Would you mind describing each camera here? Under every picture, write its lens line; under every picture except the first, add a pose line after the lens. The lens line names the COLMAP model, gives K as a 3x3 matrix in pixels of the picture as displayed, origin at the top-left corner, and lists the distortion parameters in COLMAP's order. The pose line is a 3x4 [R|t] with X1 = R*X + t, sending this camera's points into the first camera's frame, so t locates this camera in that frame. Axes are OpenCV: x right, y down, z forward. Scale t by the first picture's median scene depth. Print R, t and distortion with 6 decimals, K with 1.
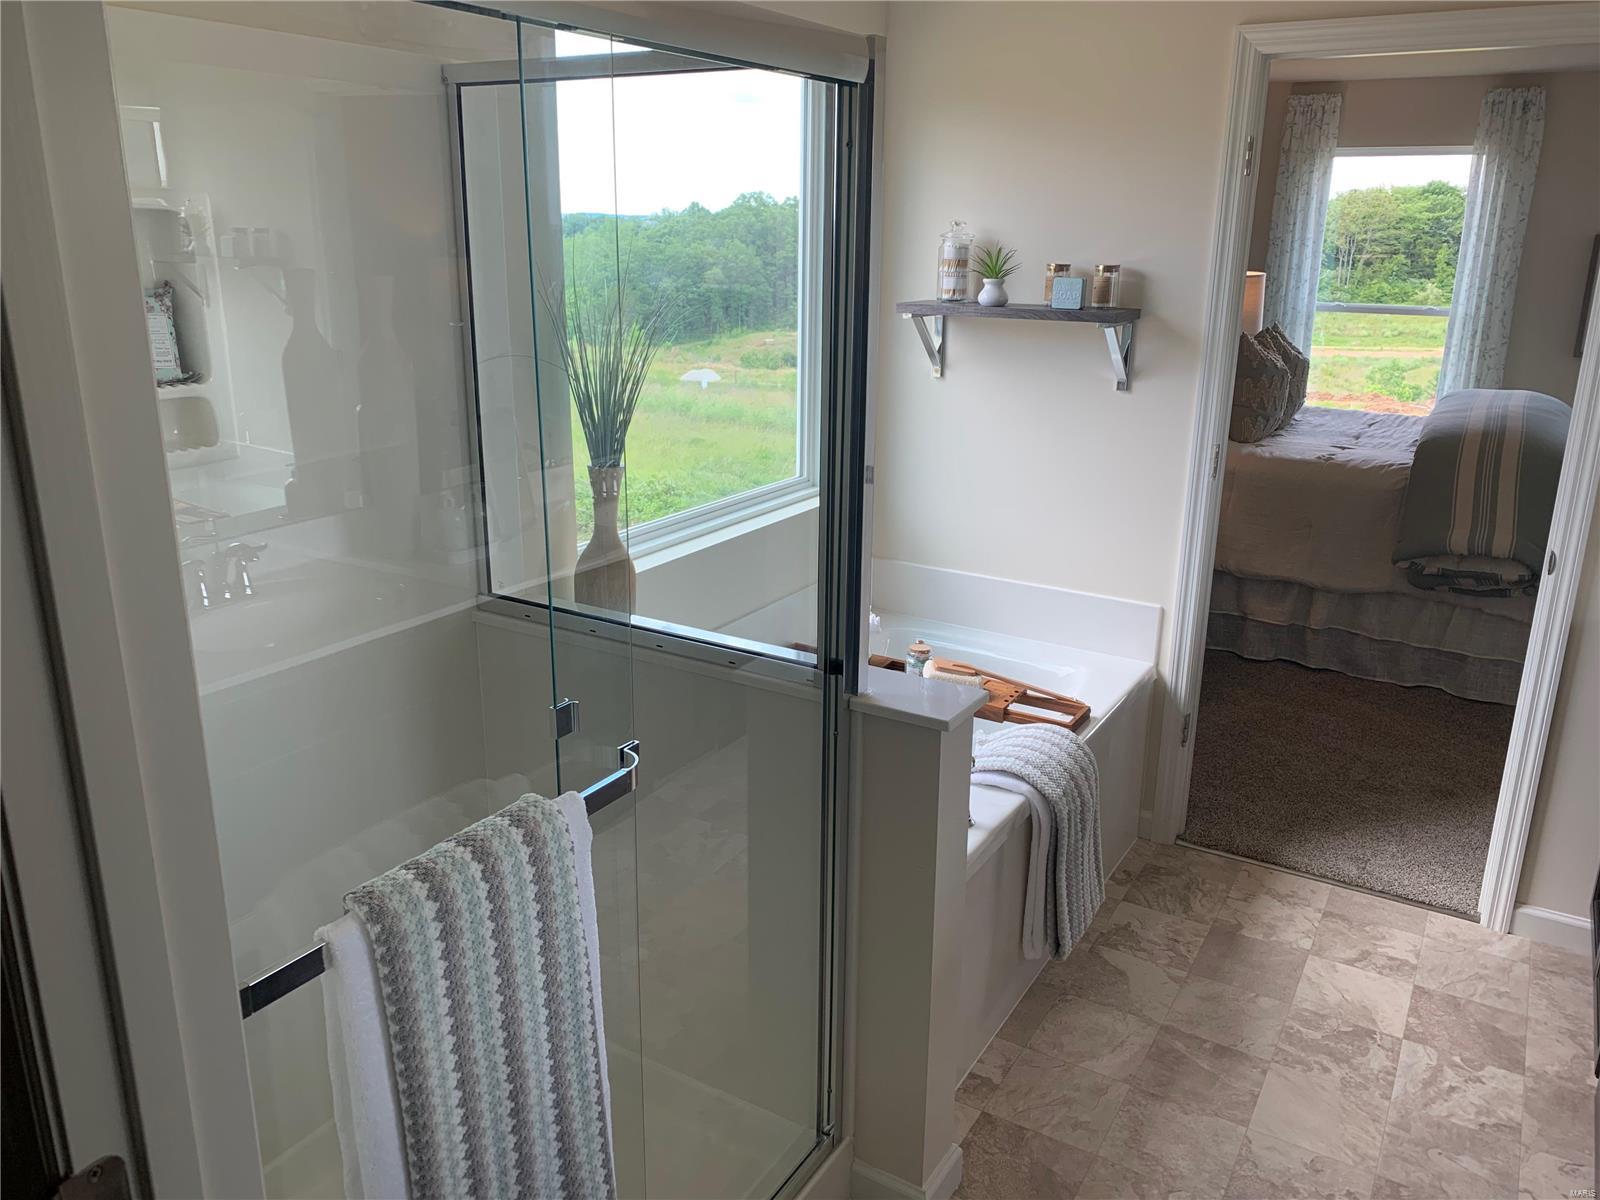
lens RADIAL K [[1227.9, 0, 792.6], [0, 1227.9, 578.3], [0, 0, 1]] dist [0.001795, 0.004376]
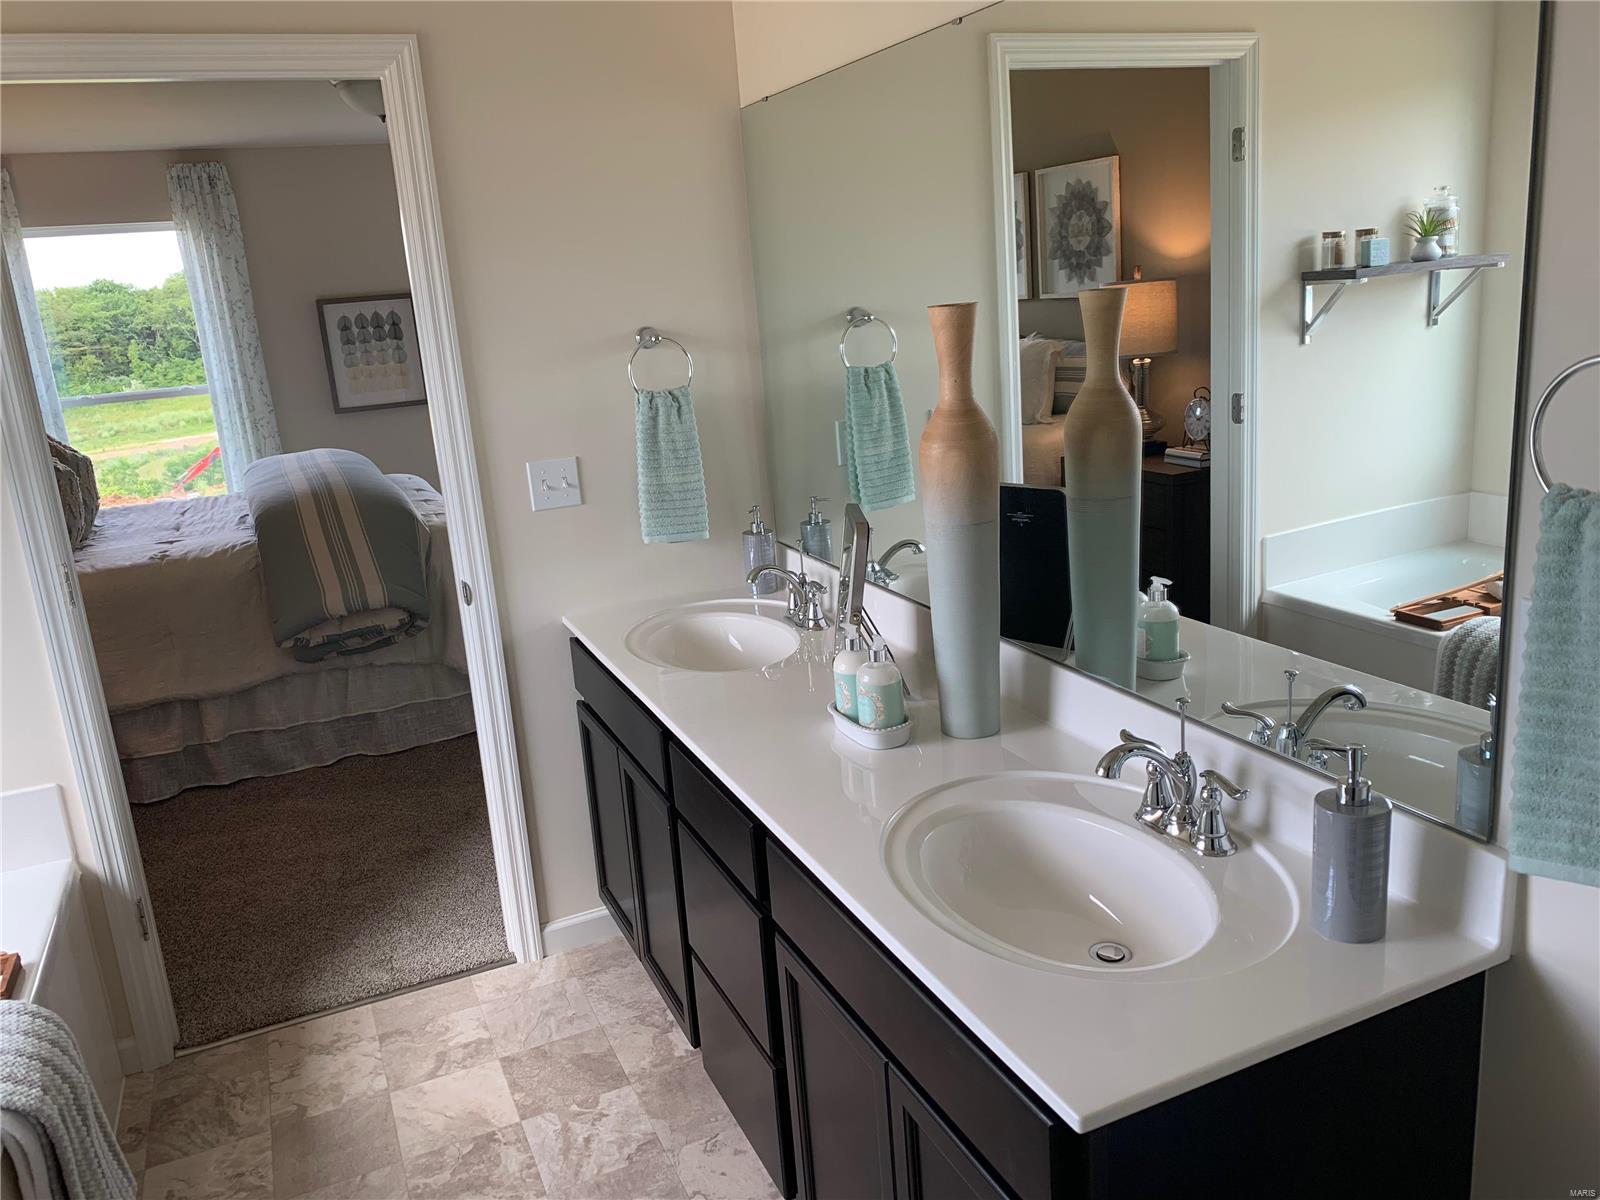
lens RADIAL K [[1227.9, 0, 792.6], [0, 1227.9, 578.3], [0, 0, 1]] dist [0.001795, 0.004376]
pose [[0.565322, -0.249231, 0.786317, -0.009810], [0.307614, 0.948194, 0.079380, -0.017471], [-0.765366, 0.197007, 0.612702, 0.148891]]
